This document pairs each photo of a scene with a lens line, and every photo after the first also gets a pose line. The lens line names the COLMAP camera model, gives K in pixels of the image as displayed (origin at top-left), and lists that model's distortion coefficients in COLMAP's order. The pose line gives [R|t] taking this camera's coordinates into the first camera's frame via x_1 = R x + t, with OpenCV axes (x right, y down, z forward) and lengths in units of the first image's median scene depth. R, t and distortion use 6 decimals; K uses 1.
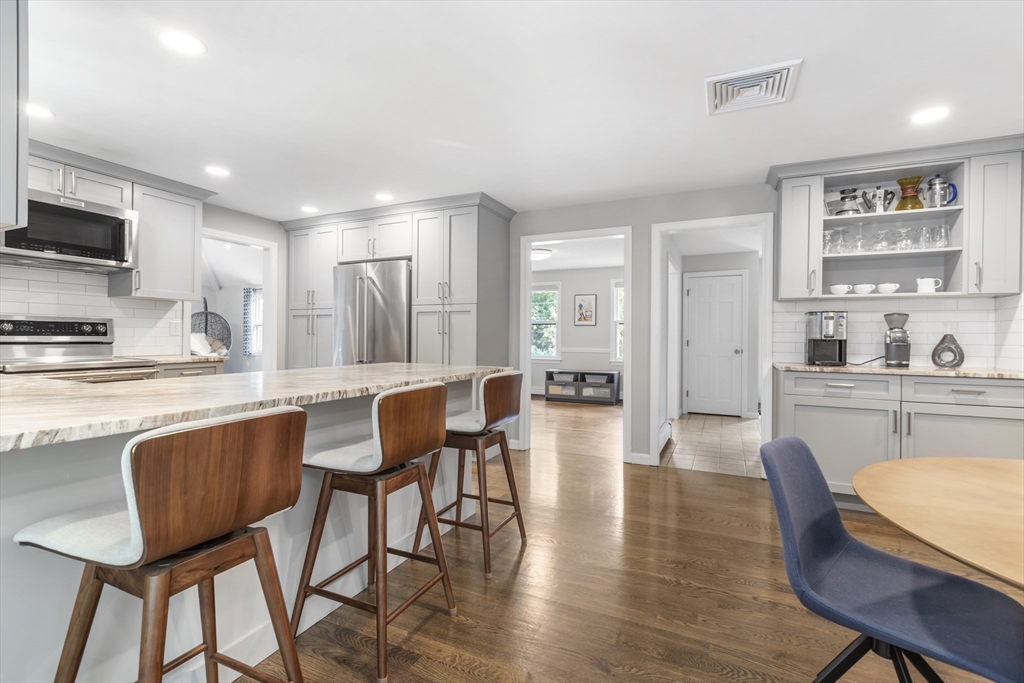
lens RADIAL K [[458.3, 0, 513.7], [0, 458.3, 337.2], [0, 0, 1]] dist [0.000062, -0.000307]
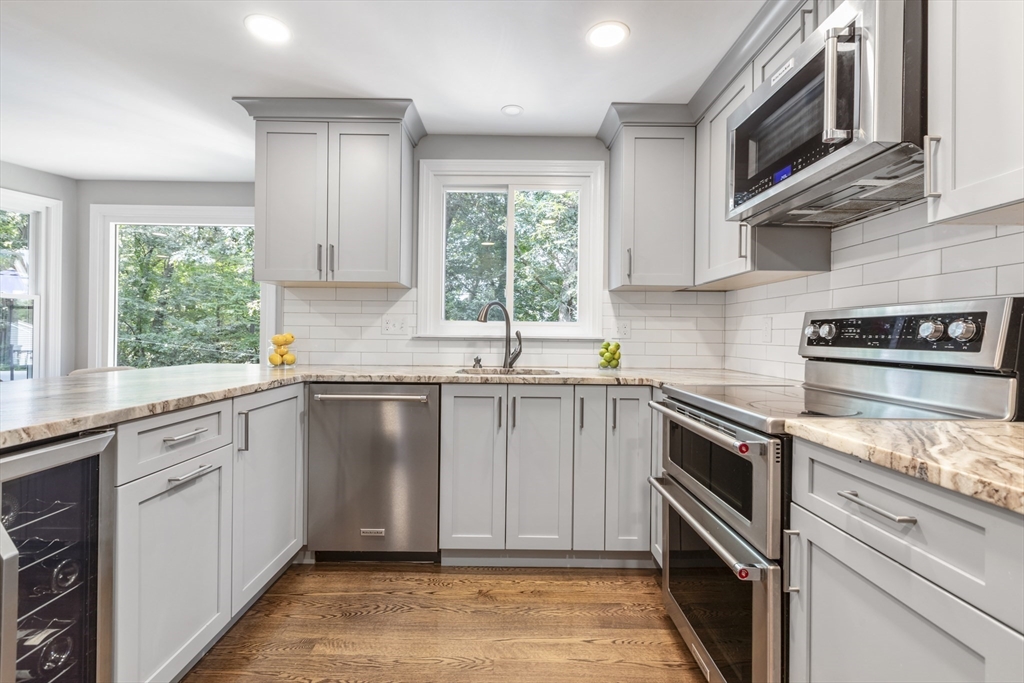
lens RADIAL K [[454.7, 0, 512.3], [0, 454.7, 337.5], [0, 0, 1]] dist [-0.000561, -0.000091]
pose [[-0.904908, -0.015125, -0.425339, -0.476850], [-0.018298, 0.999827, 0.003375, -0.008416], [0.425214, 0.010837, -0.905028, 1.251249]]
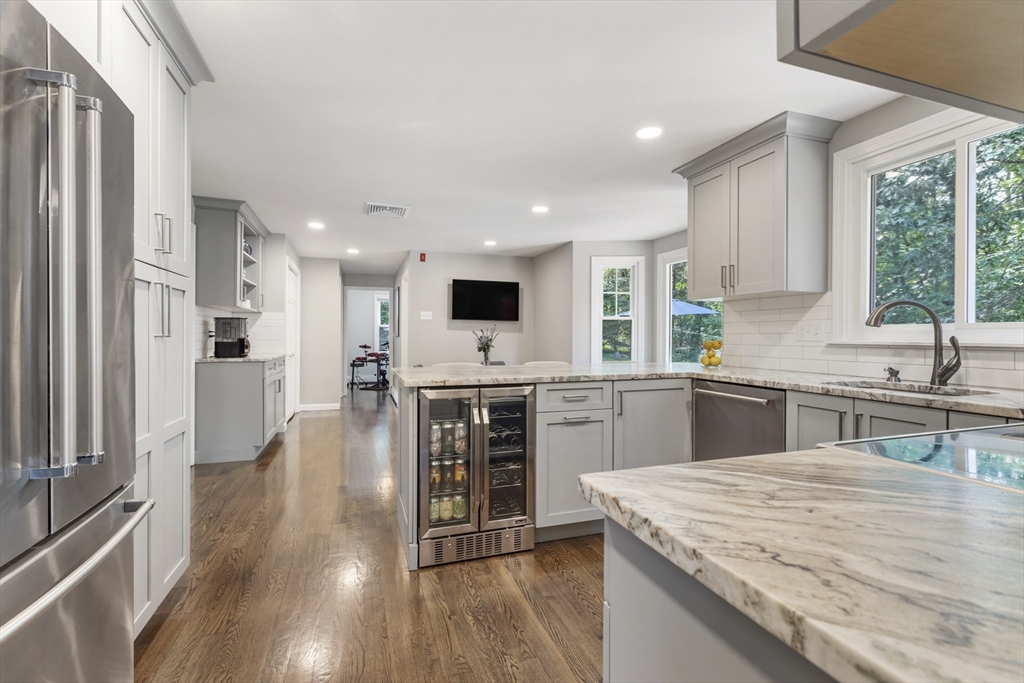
lens RADIAL K [[458.3, 0, 513.7], [0, 458.3, 337.2], [0, 0, 1]] dist [0.000062, -0.000307]
pose [[-0.692959, -0.009857, 0.720910, -0.873459], [-0.004205, 0.999945, 0.009630, -0.019898], [-0.720965, 0.003642, -0.692962, 1.363019]]
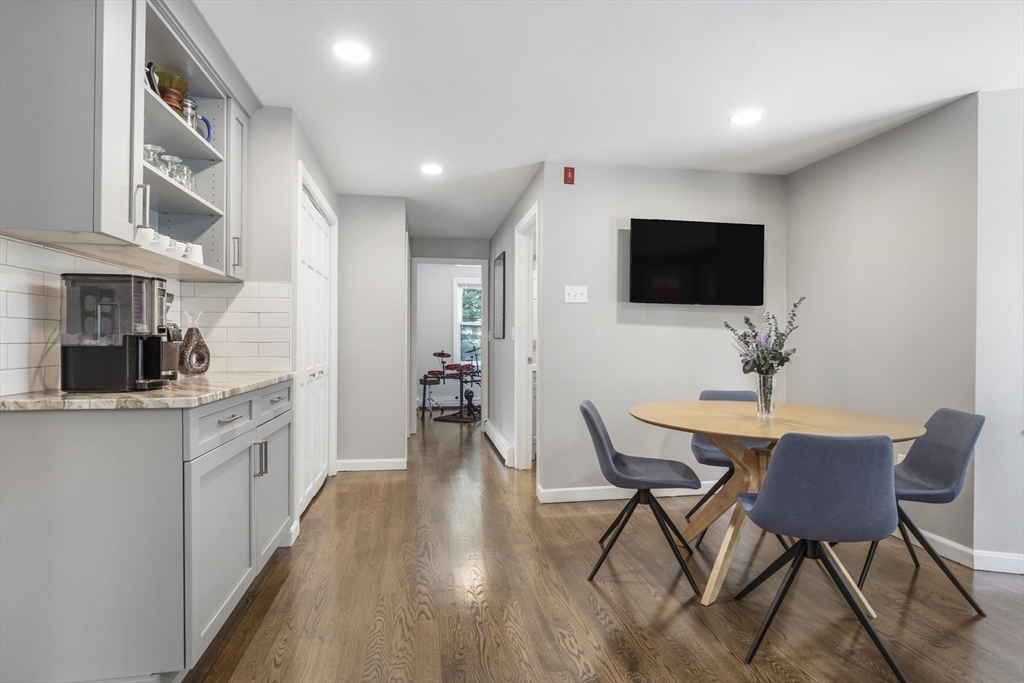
lens RADIAL K [[515.8, 0, 512.0], [0, 515.8, 341.5], [0, 0, 1]] dist [0.000334, -0.000168]
pose [[-0.573503, -0.009057, 0.819153, 0.010819], [-0.003768, 0.999957, 0.008419, -0.000249], [-0.819194, 0.001742, -0.573513, 0.995350]]
